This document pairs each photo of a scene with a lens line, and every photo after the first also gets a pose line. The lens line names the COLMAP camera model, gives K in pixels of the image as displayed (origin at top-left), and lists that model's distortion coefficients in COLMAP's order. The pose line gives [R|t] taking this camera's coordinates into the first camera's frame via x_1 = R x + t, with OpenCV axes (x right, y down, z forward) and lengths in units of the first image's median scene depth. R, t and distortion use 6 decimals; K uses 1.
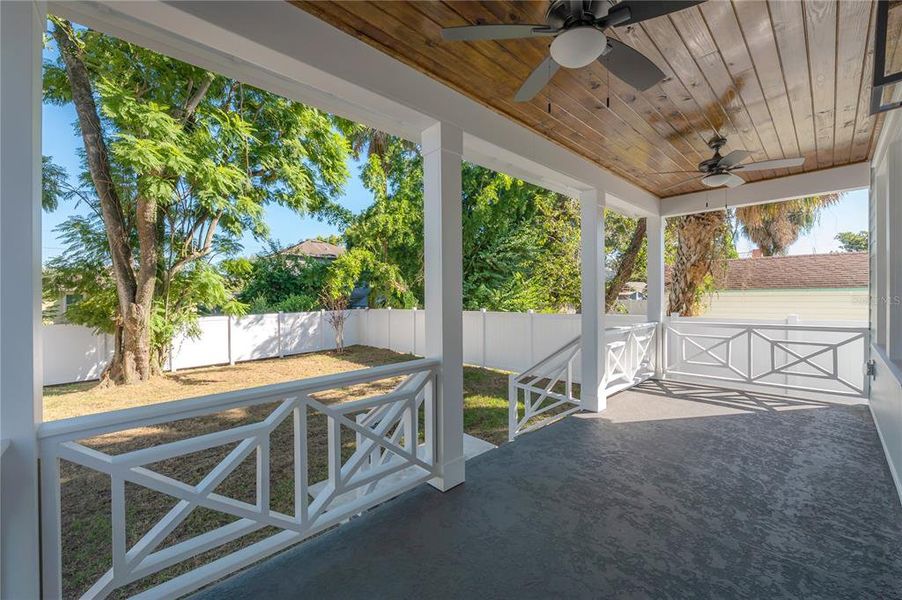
lens RADIAL K [[364.1, 0, 454.7], [0, 364.1, 294.9], [0, 0, 1]] dist [-0.001604, -0.000034]
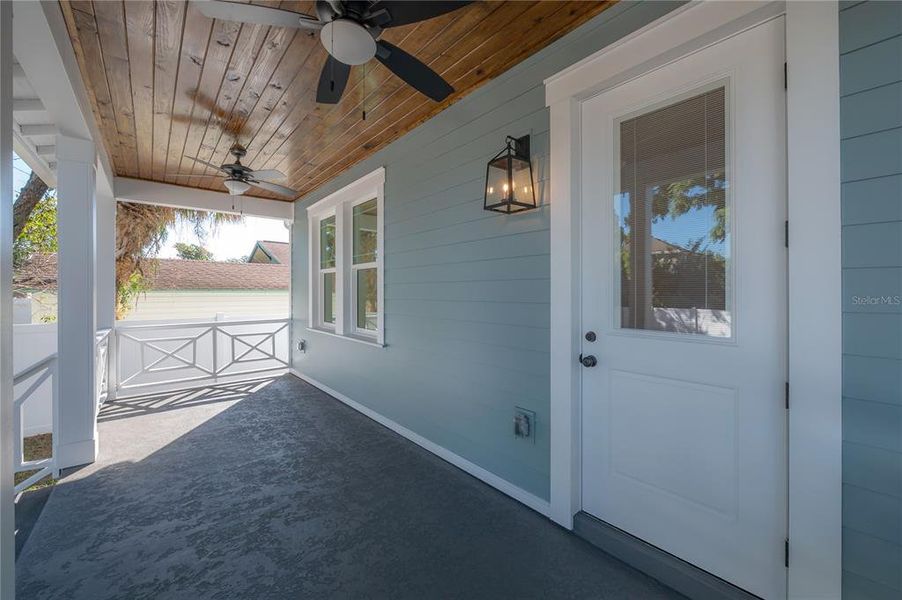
lens RADIAL K [[364.1, 0, 454.7], [0, 364.1, 294.9], [0, 0, 1]] dist [-0.001604, -0.000034]
pose [[0.070184, 0.004466, 0.997524, -0.237801], [-0.000923, 0.999990, -0.004412, 0.003882], [-0.997534, -0.000611, 0.070187, 0.242614]]
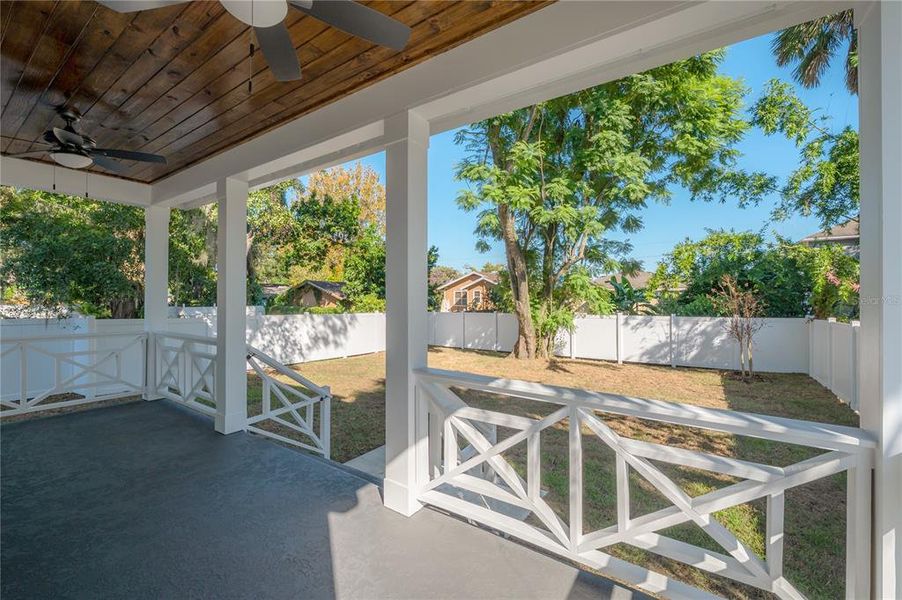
lens RADIAL K [[378.6, 0, 451.7], [0, 378.6, 293.9], [0, 0, 1]] dist [0.000244, 0.000075]
pose [[0.189745, 0.003517, -0.981827, 0.932254], [-0.004090, 0.999988, 0.002792, -0.010754], [0.981825, 0.003486, 0.189757, 0.925161]]
